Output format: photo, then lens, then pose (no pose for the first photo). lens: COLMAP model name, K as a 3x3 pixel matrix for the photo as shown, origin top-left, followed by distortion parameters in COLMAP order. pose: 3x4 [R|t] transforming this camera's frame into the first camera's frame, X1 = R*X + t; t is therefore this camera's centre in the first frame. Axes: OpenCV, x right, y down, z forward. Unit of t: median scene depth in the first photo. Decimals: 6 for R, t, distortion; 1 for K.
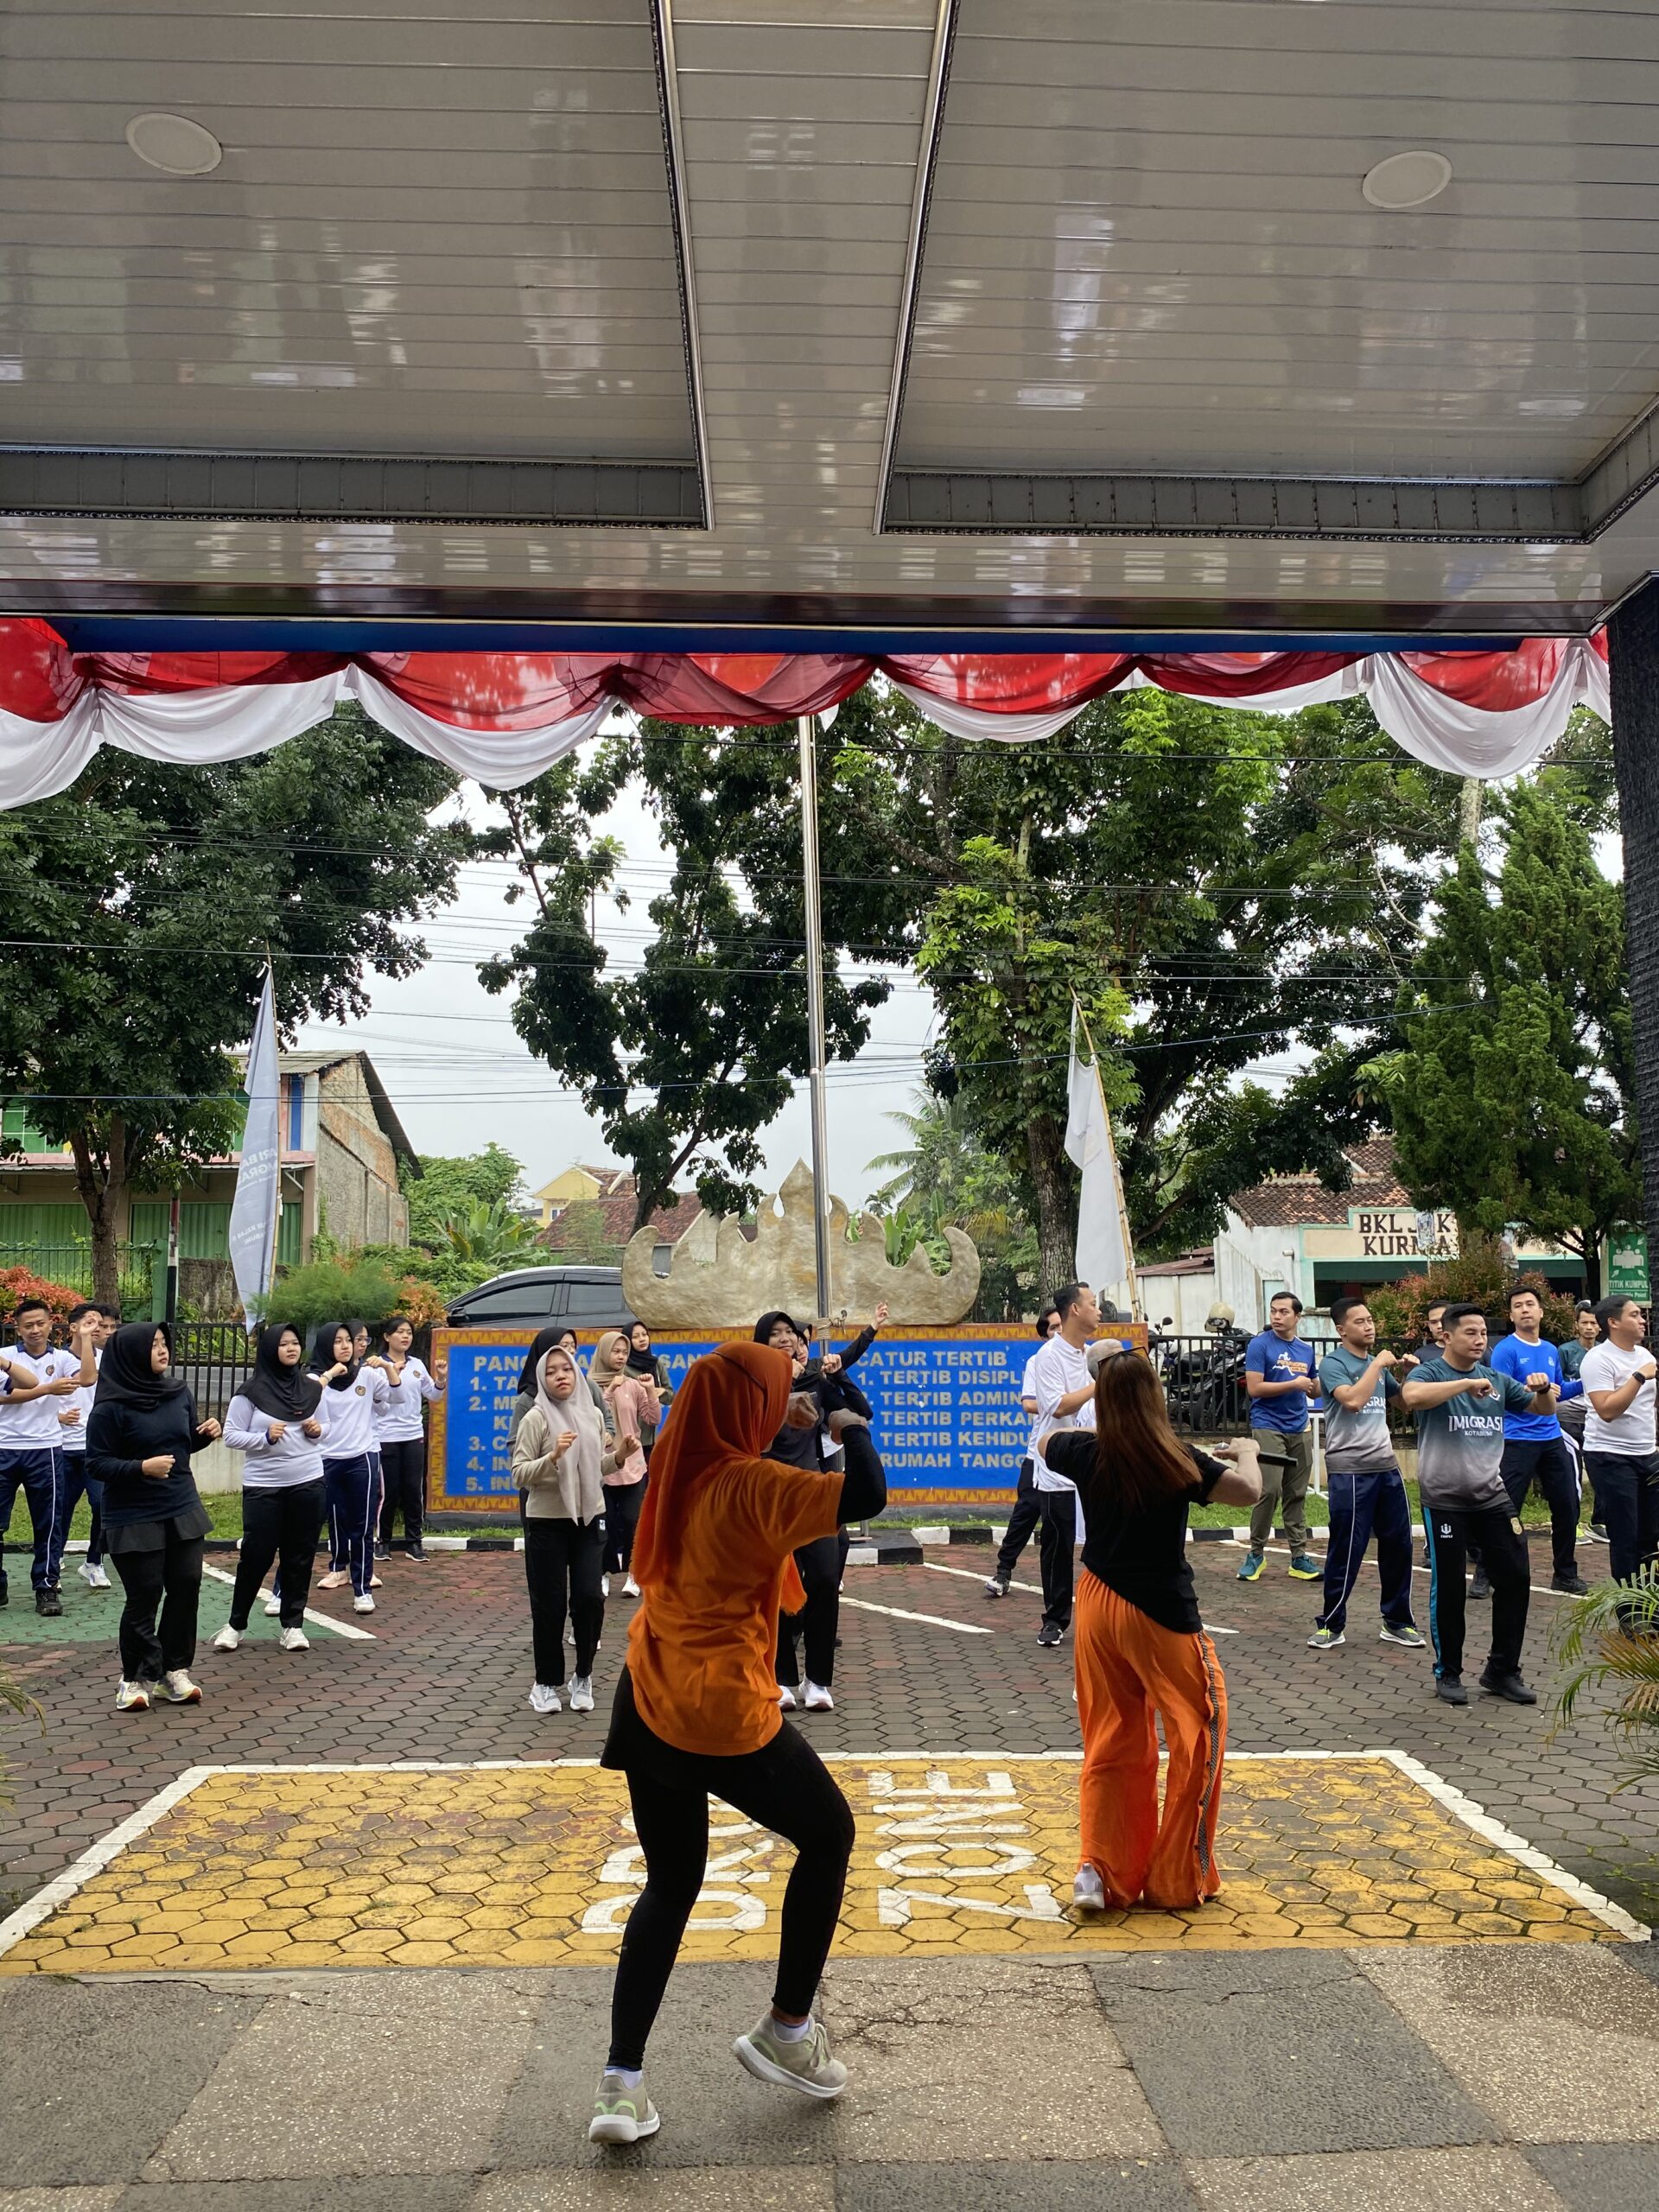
lens RADIAL K [[1641.5, 0, 844.5], [0, 1641.5, 1092.9], [0, 0, 1]] dist [0.038649, -0.015889]
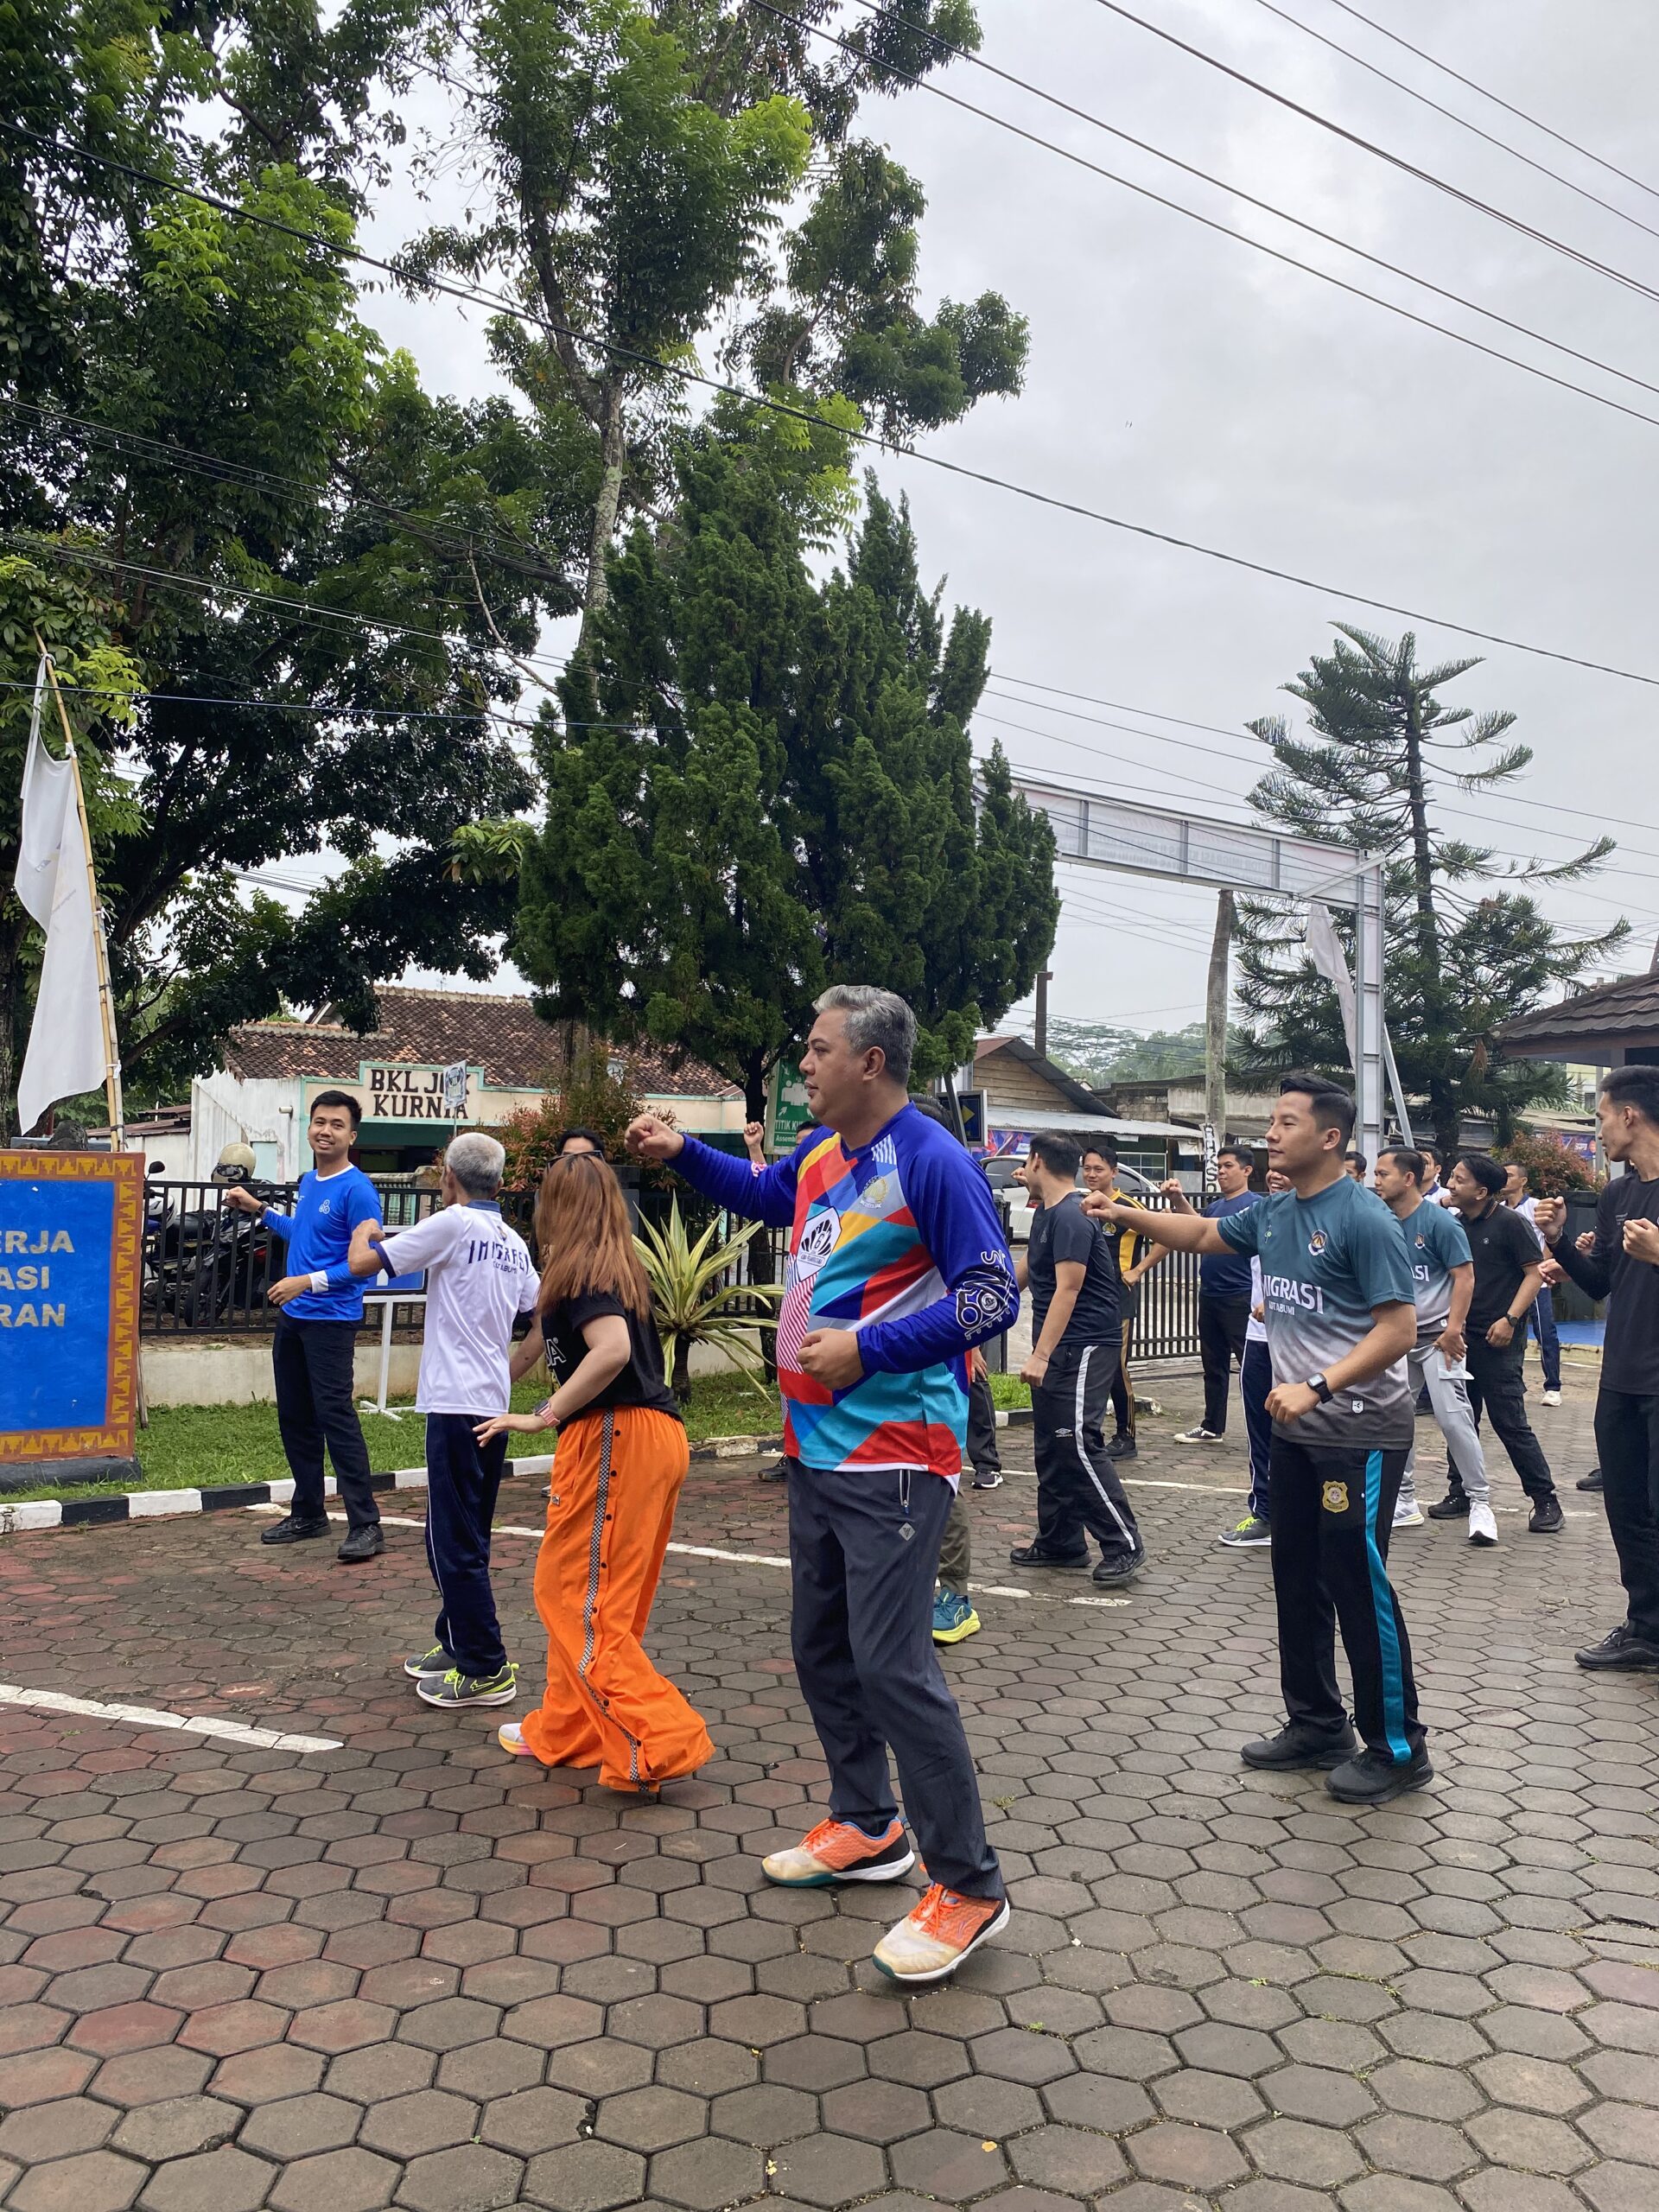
lens RADIAL K [[1641.5, 0, 772.0], [0, 1641.5, 1098.3], [0, 0, 1]] dist [0.038649, -0.015889]
pose [[0.839216, 0.053830, 0.541128, 0.042262], [-0.093428, 0.994565, 0.045958, 0.059740], [-0.535713, -0.089125, 0.839684, 0.316476]]
